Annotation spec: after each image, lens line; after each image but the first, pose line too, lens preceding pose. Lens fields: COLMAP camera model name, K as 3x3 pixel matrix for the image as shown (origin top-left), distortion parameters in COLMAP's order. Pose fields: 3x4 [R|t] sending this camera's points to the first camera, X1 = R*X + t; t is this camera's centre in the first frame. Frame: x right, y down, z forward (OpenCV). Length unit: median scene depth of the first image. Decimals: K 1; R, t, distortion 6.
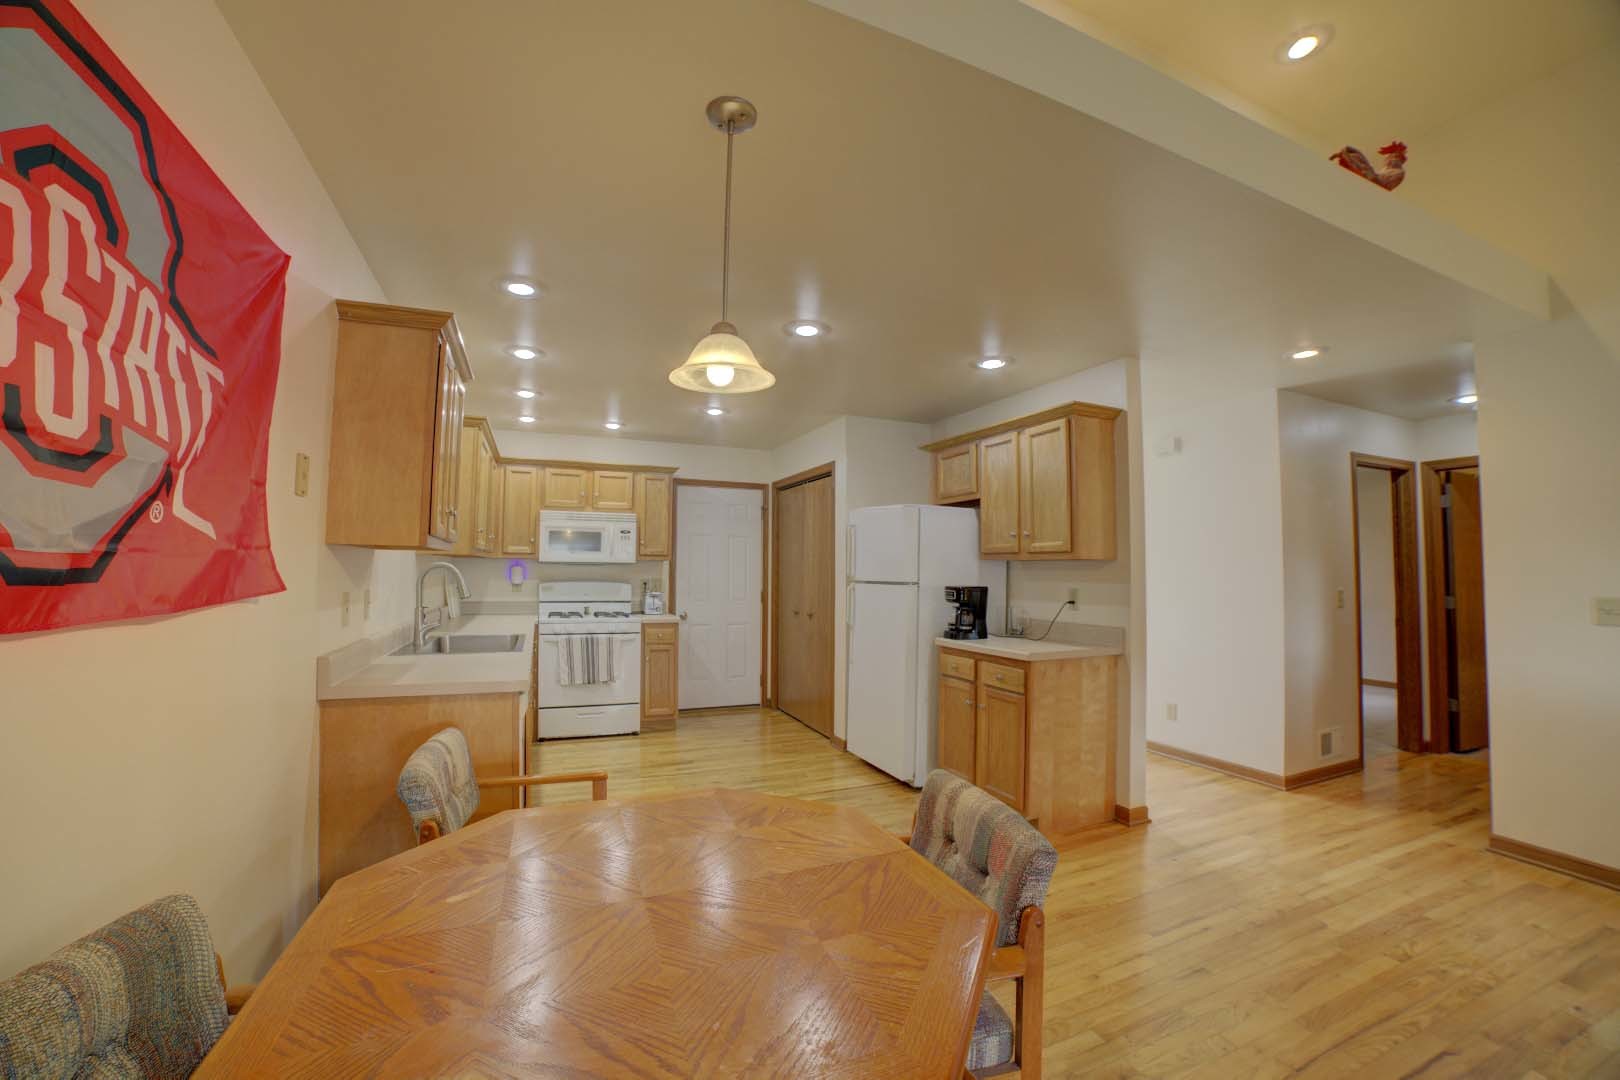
lens RADIAL K [[636.5, 0, 808.5], [0, 636.5, 543.6], [0, 0, 1]] dist [-0.108410, 0.034920]
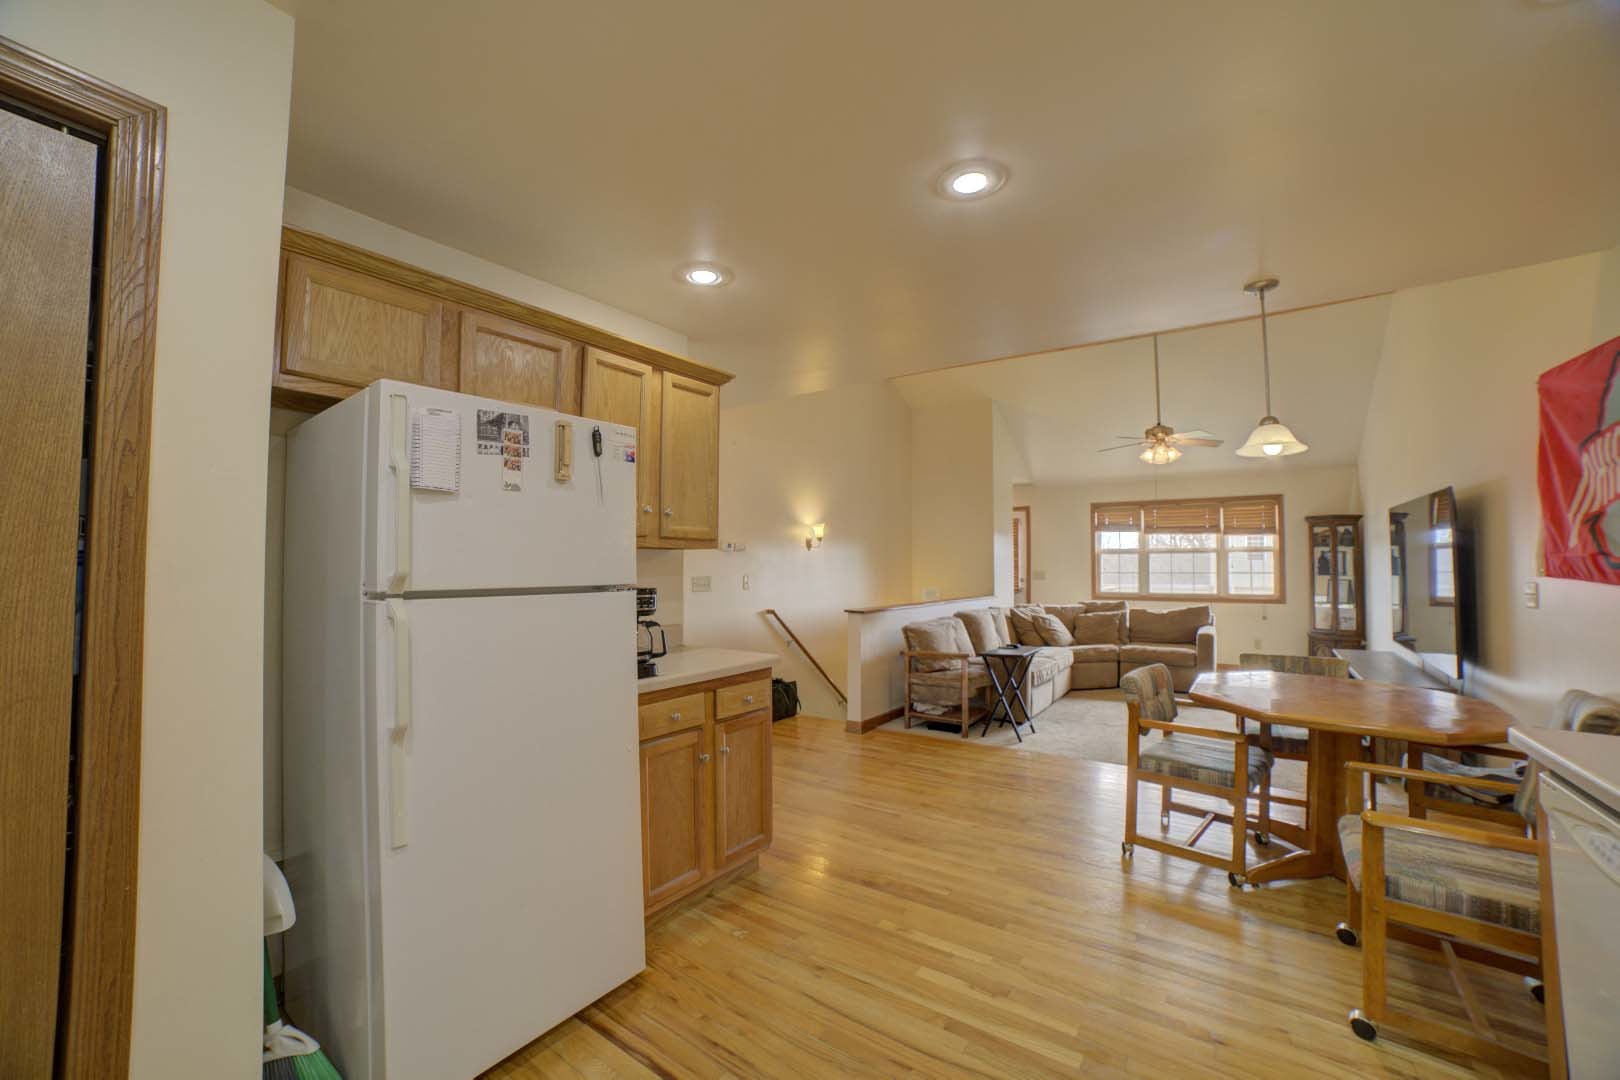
lens RADIAL K [[636.5, 0, 808.5], [0, 636.5, 543.6], [0, 0, 1]] dist [-0.108410, 0.034920]
pose [[-0.516672, 0.022583, 0.855885, -0.278870], [-0.037885, 0.998070, -0.049205, 0.037367], [-0.855345, -0.057848, -0.514819, 0.916728]]
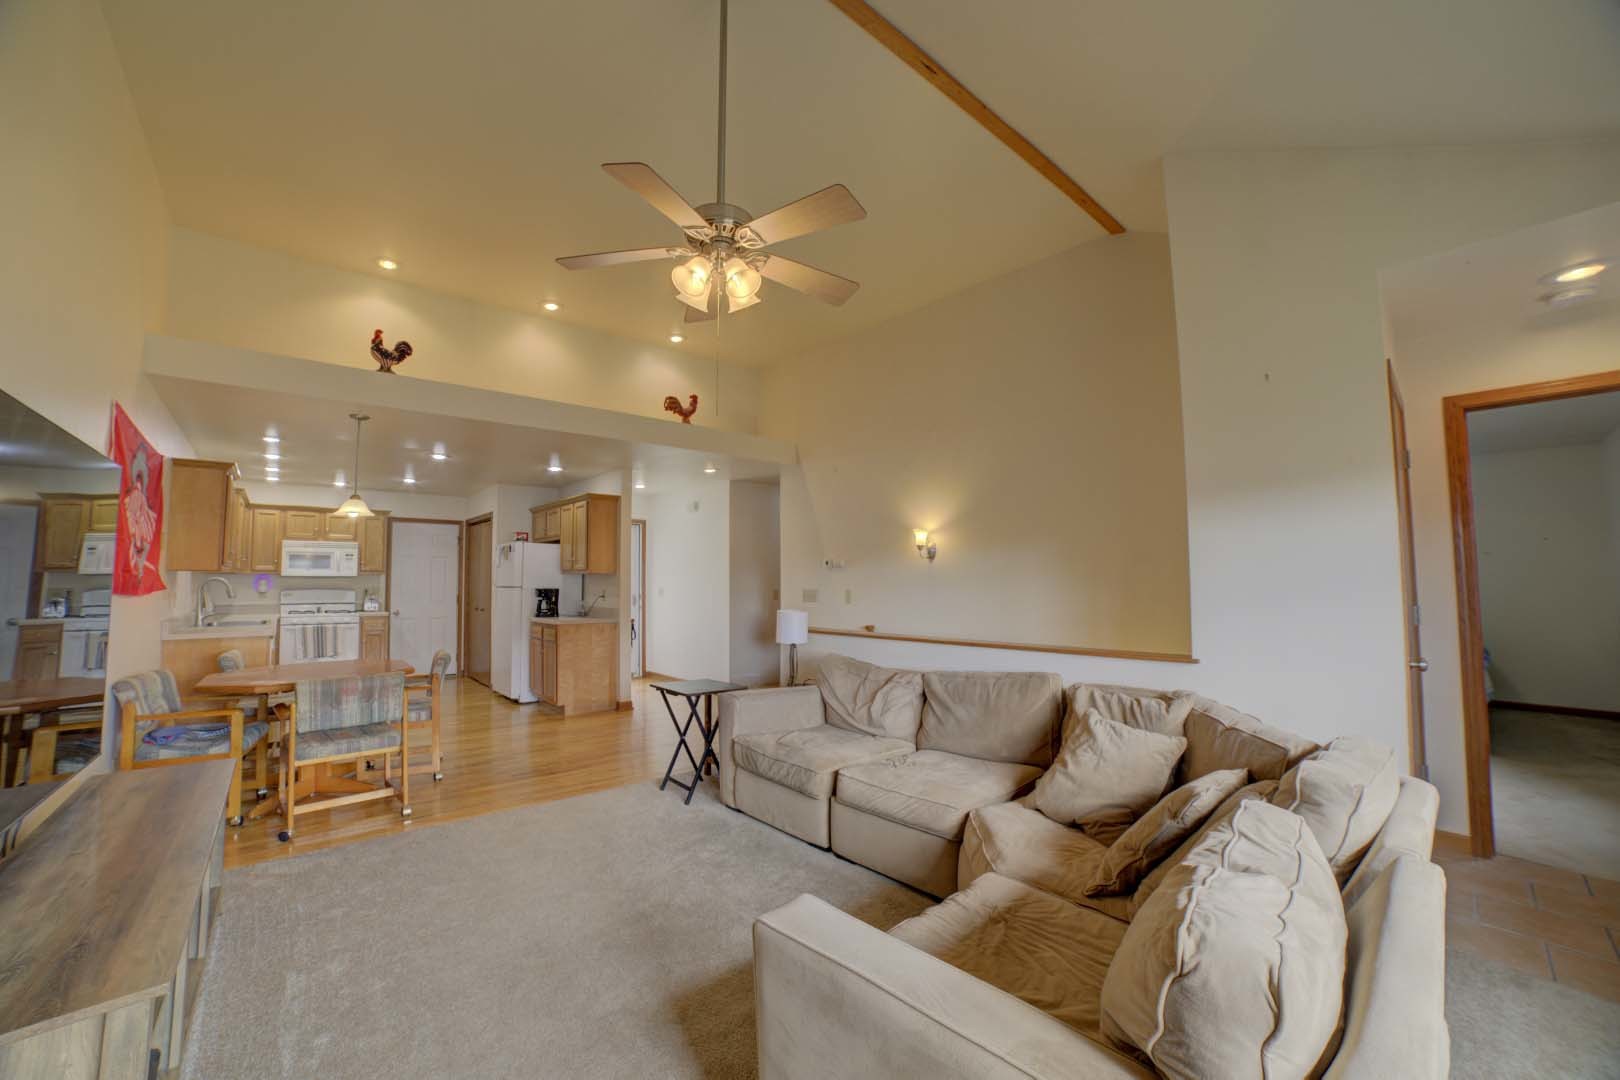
lens RADIAL K [[636.5, 0, 808.5], [0, 636.5, 543.6], [0, 0, 1]] dist [-0.108410, 0.034920]
pose [[0.950023, 0.004912, 0.312141, 0.313944], [0.000102, 0.999871, -0.016045, -0.024999], [-0.312180, 0.015275, 0.949900, -0.731803]]
